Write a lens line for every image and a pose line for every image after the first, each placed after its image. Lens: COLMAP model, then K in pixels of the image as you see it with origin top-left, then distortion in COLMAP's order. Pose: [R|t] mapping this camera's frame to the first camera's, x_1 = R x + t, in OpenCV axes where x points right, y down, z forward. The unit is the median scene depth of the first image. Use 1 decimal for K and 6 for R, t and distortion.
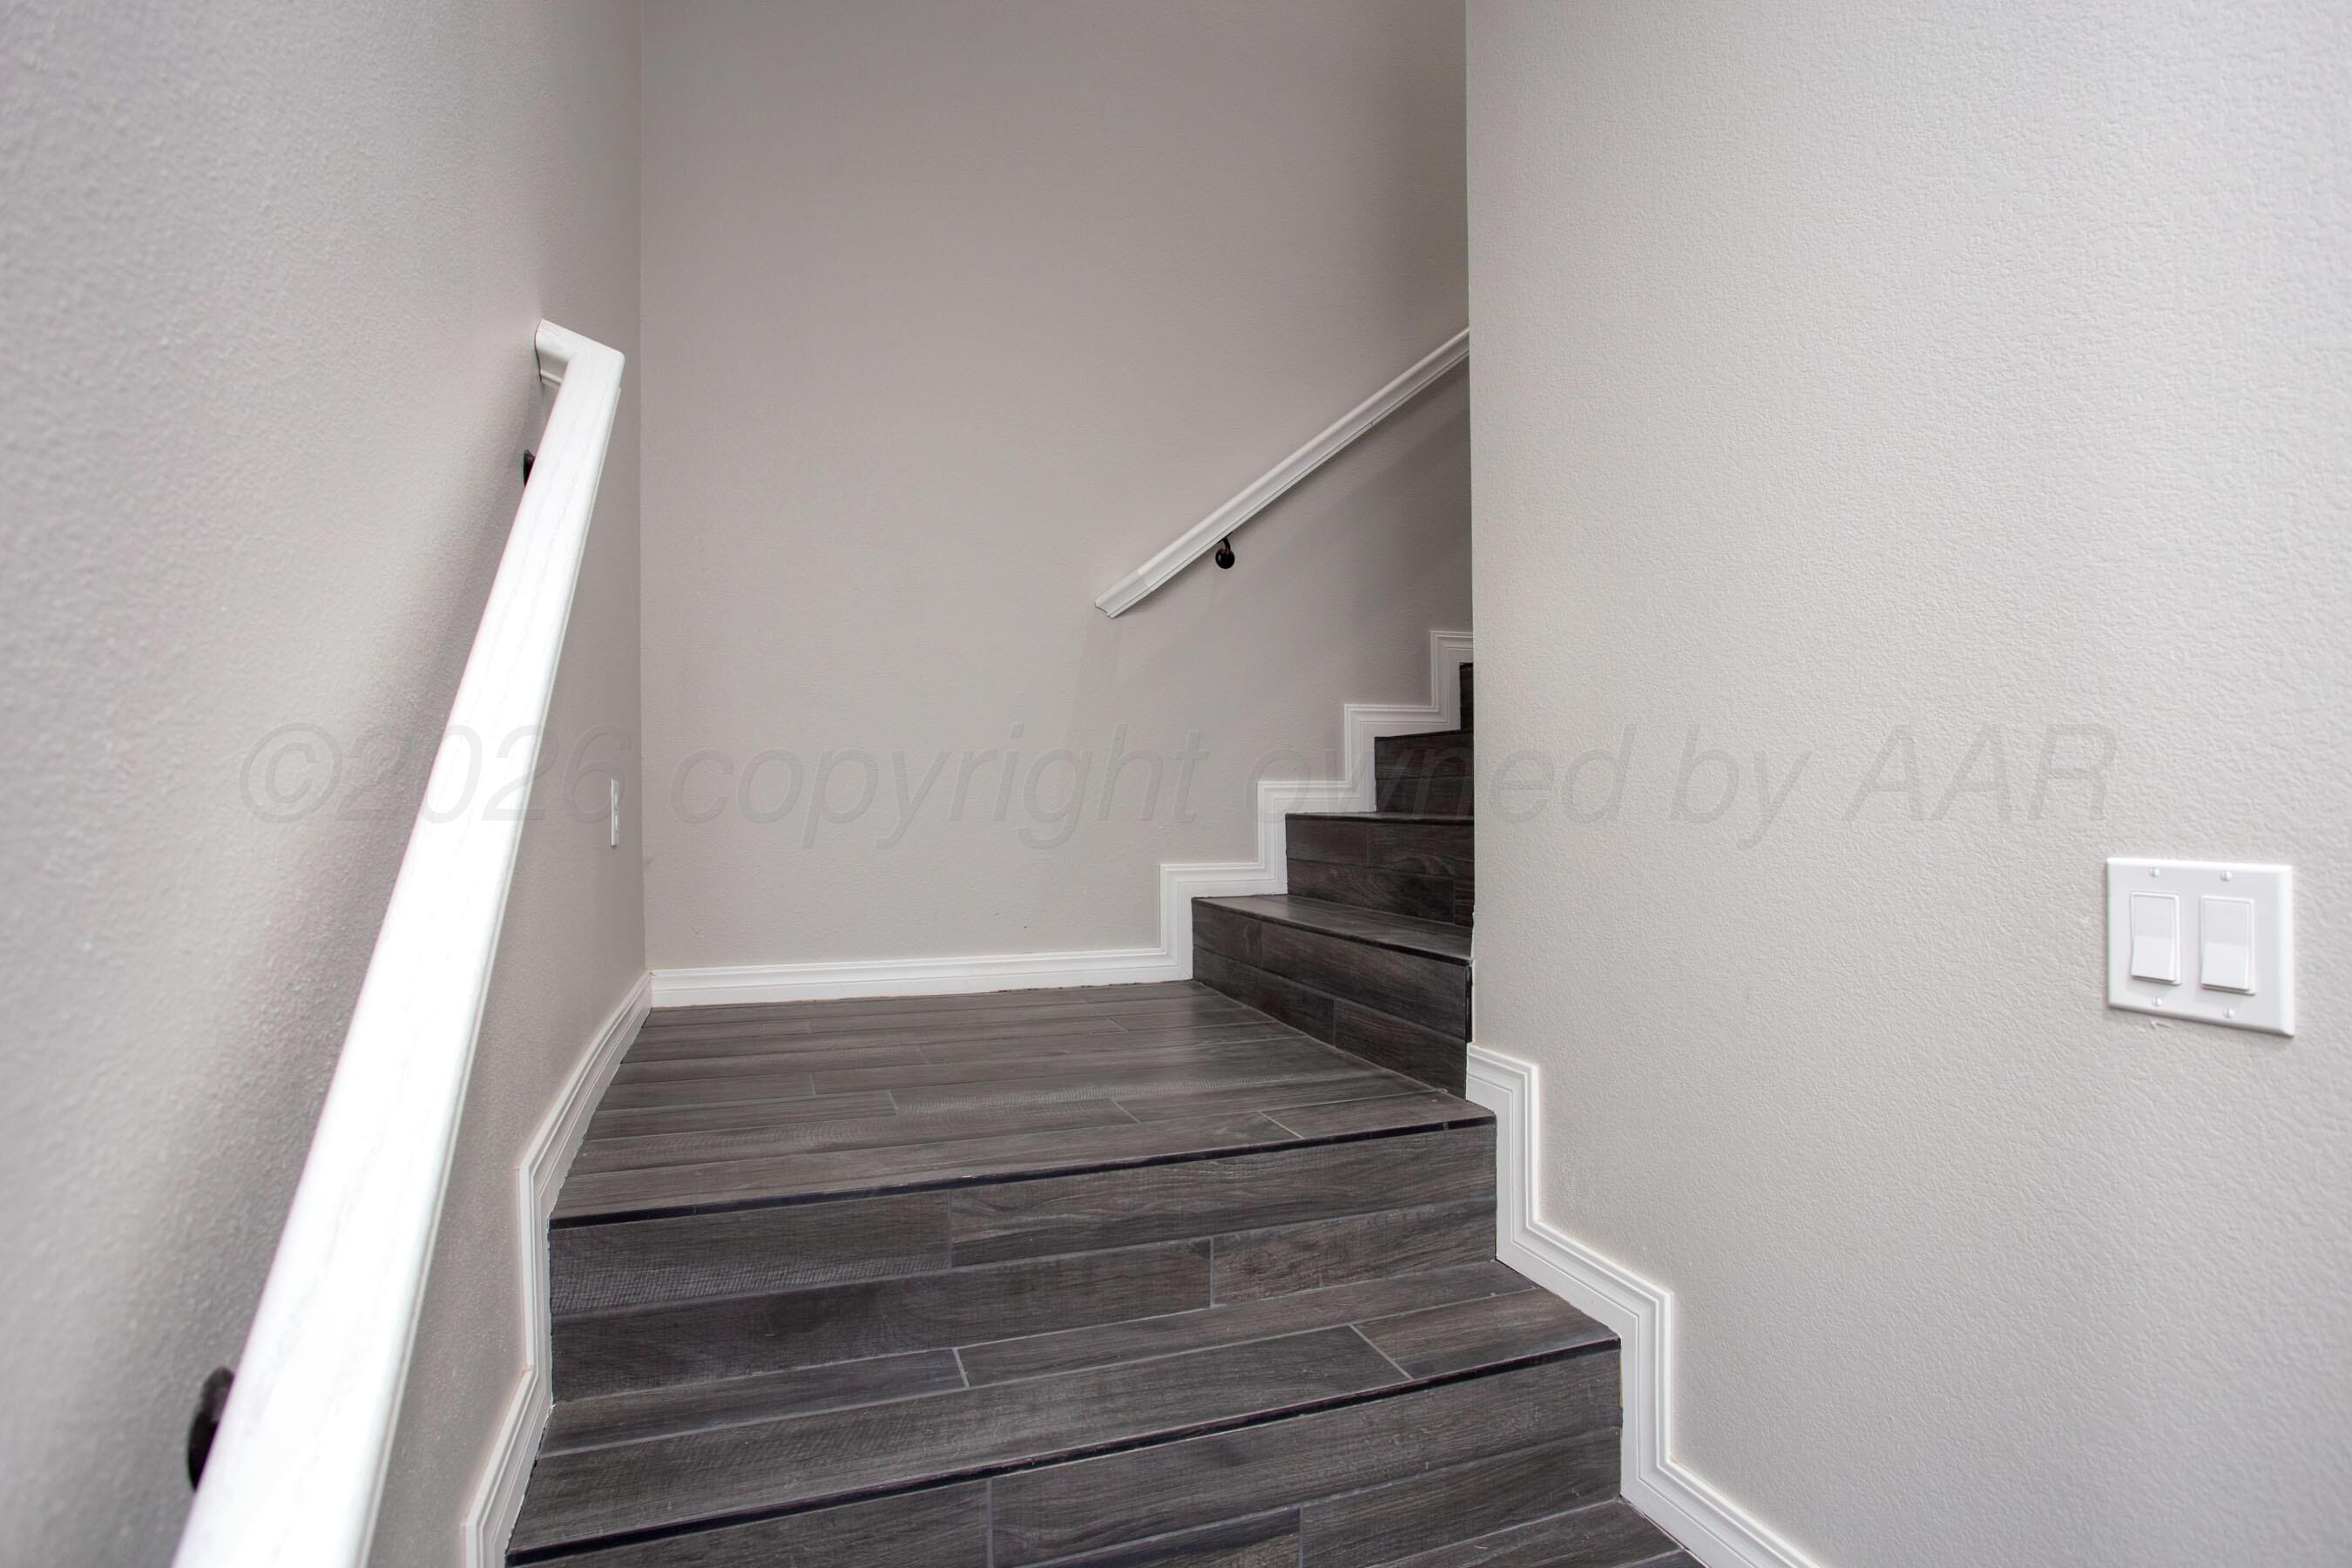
lens RADIAL K [[1187.9, 0, 1177.1], [0, 1187.9, 807.3], [0, 0, 1]] dist [-0.004028, -0.000377]
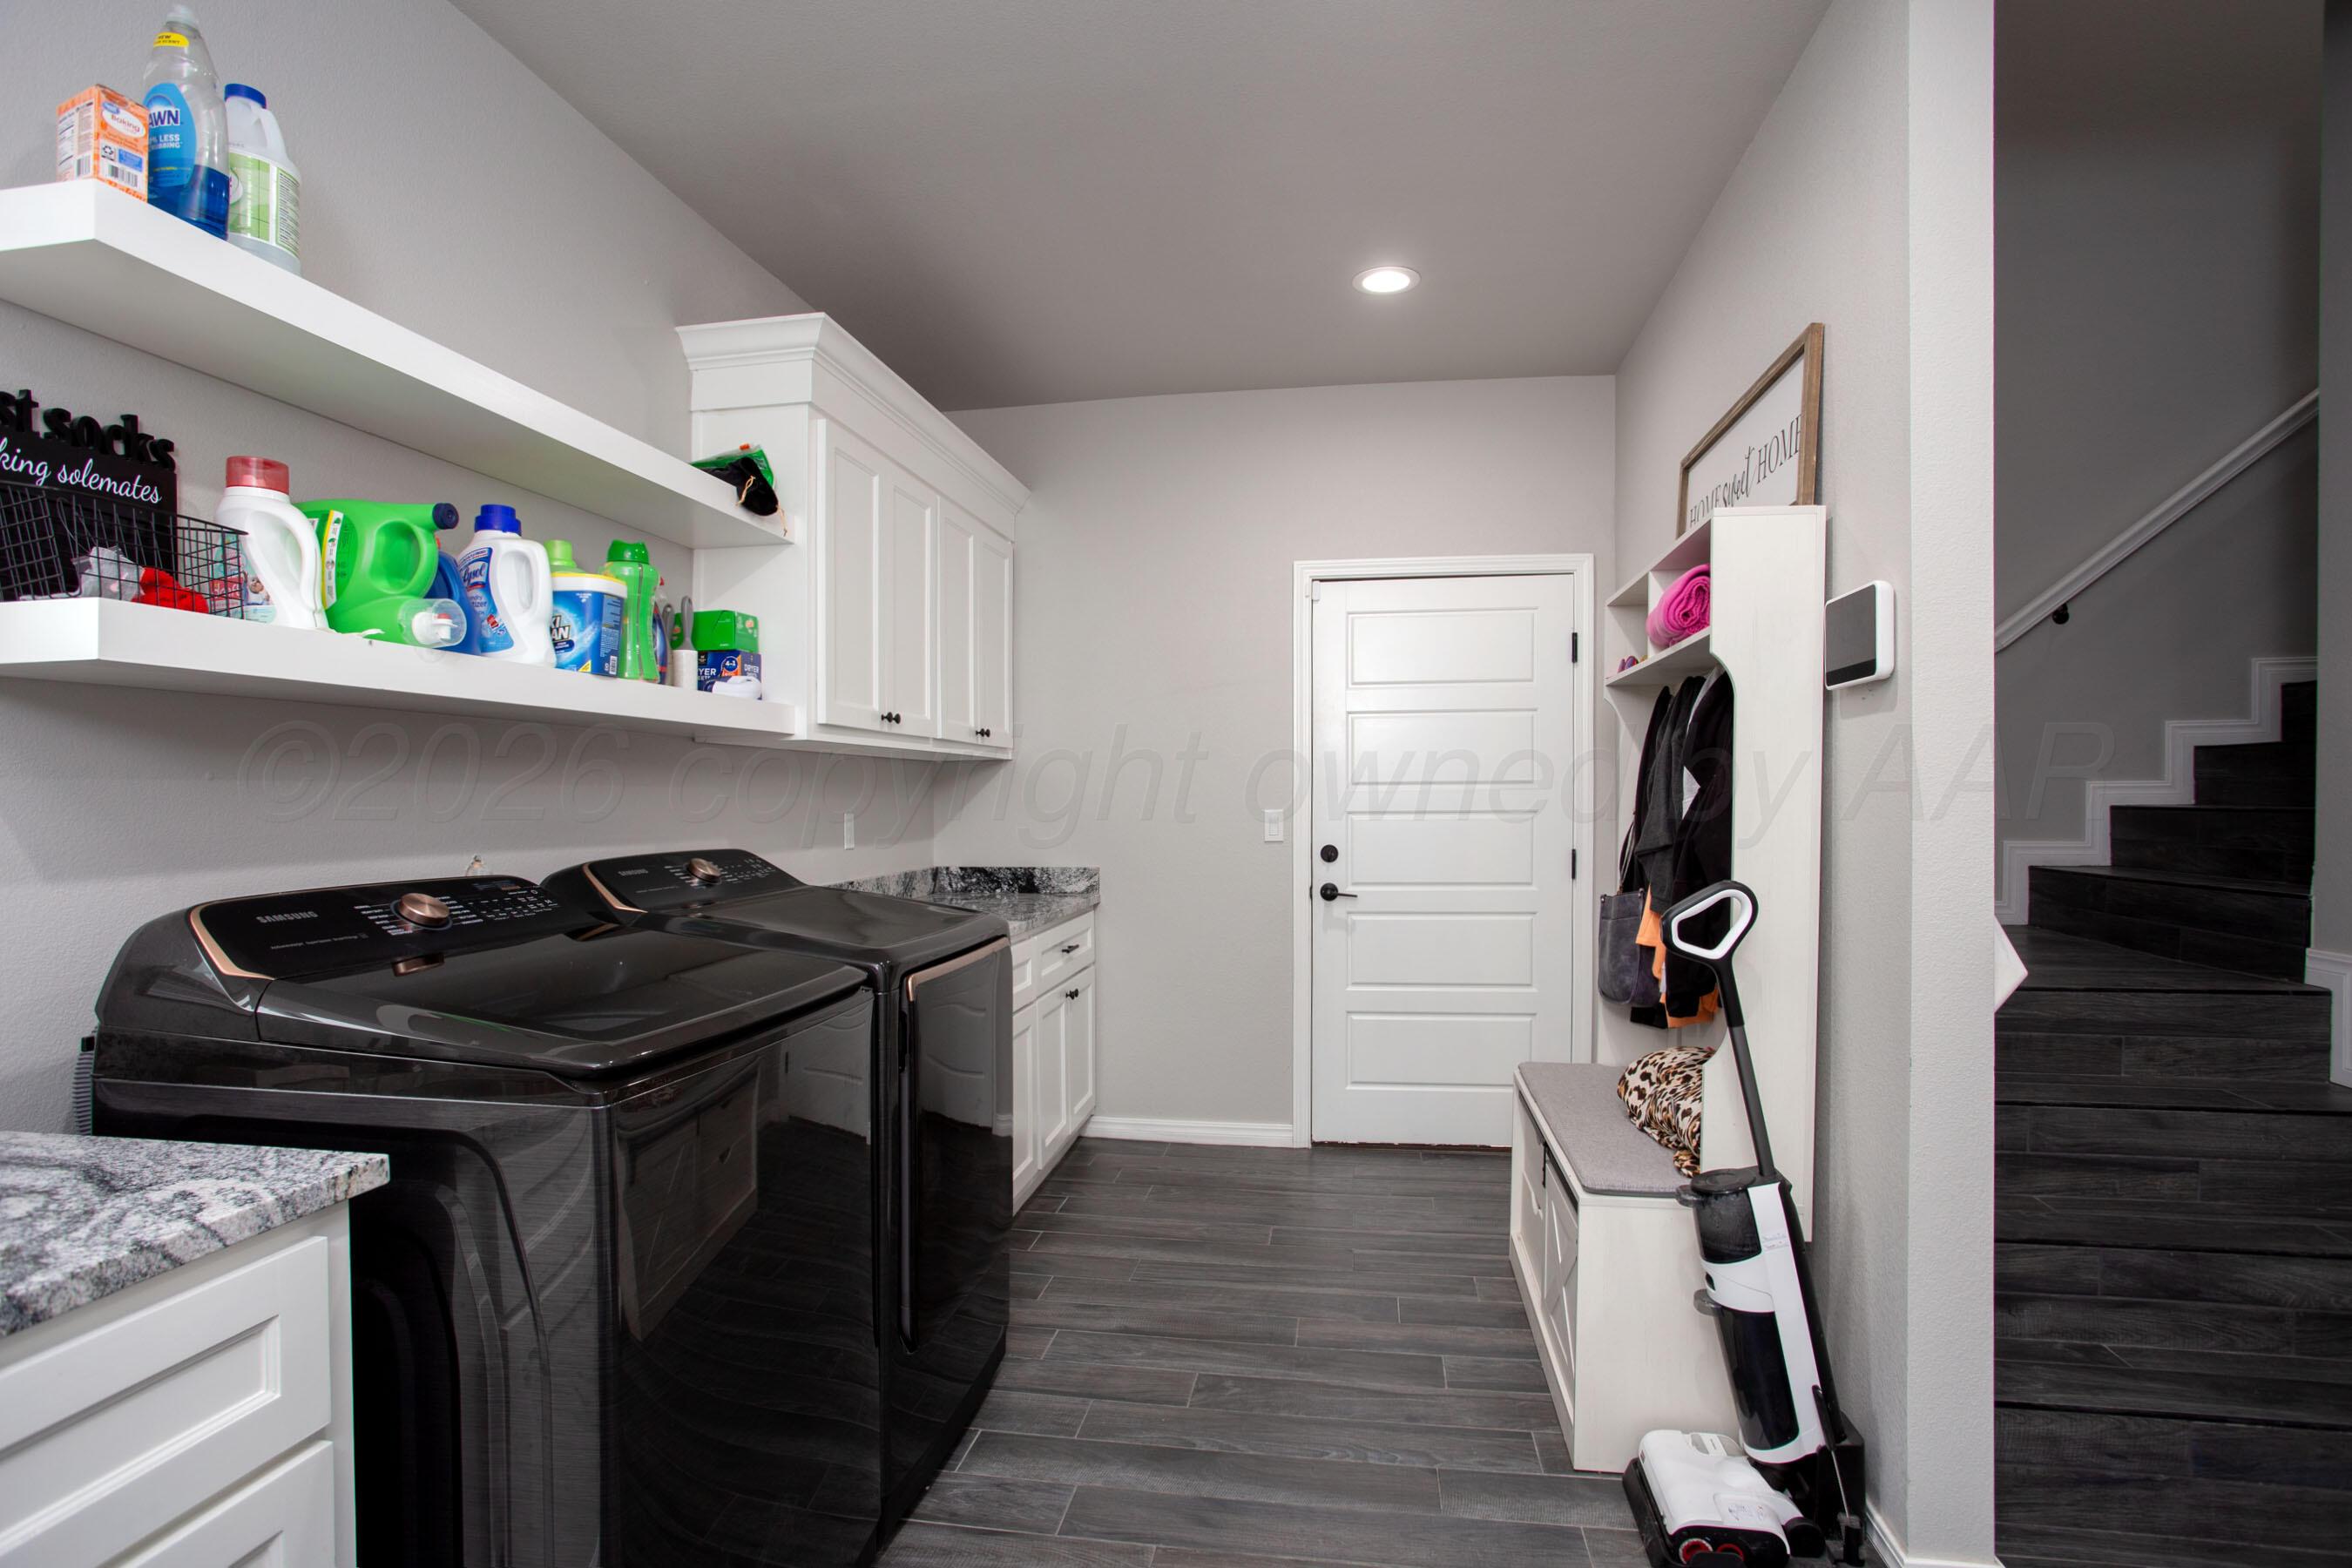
lens RADIAL K [[1163.5, 0, 1196.5], [0, 1163.5, 801.4], [0, 0, 1]] dist [-0.069422, 0.029861]
pose [[0.874903, 0.009905, -0.484197, -0.345928], [-0.009151, 0.999950, 0.003920, 0.010464], [0.484211, 0.001002, 0.874950, -1.068151]]
